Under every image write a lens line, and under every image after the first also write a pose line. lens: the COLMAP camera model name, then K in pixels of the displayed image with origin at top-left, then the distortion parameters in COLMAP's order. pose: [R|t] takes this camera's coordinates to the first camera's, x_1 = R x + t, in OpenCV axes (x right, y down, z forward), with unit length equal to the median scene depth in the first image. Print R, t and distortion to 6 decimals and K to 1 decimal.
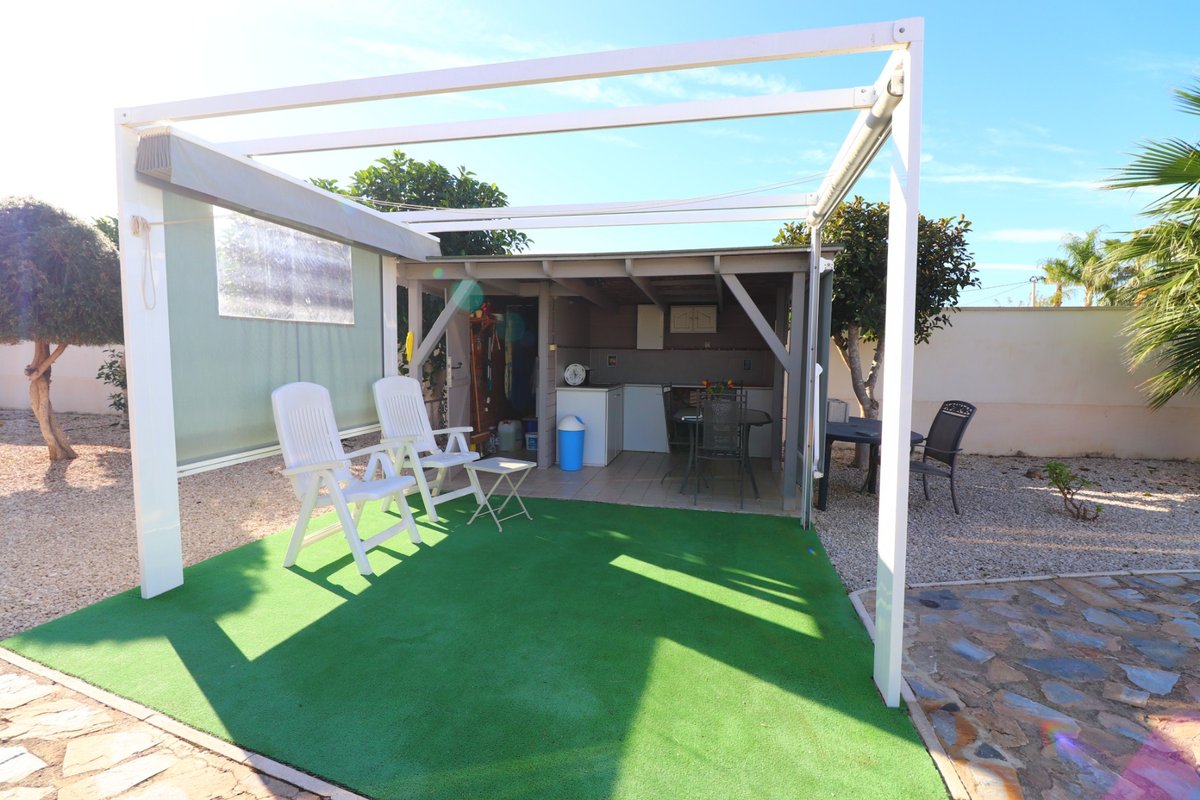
lens RADIAL K [[559.8, 0, 606.4], [0, 559.8, 392.9], [0, 0, 1]] dist [-0.001453, -0.011383]
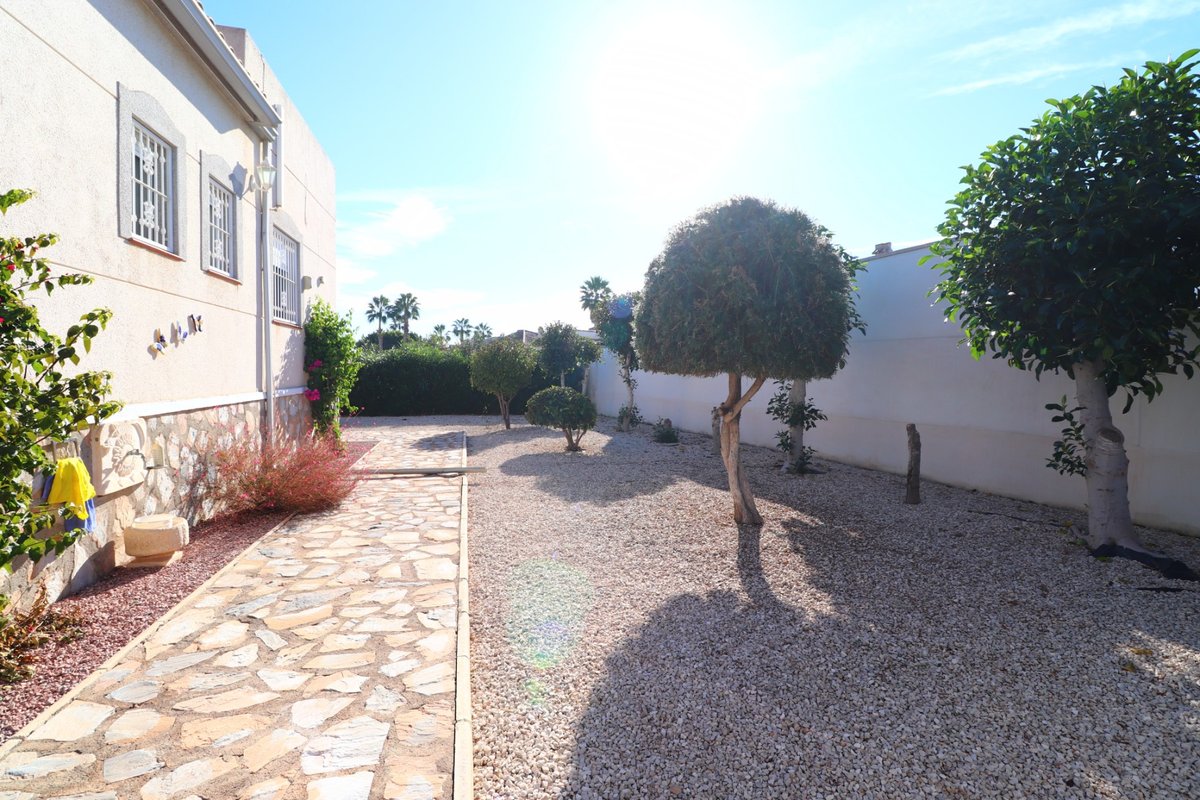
lens RADIAL K [[559.8, 0, 600.7], [0, 559.8, 390.7], [0, 0, 1]] dist [-0.001453, -0.011383]
pose [[0.569612, 0.020866, -0.821649, -0.481146], [-0.061206, 0.997979, -0.017088, -0.044193], [0.819632, 0.060024, 0.569738, 0.386794]]
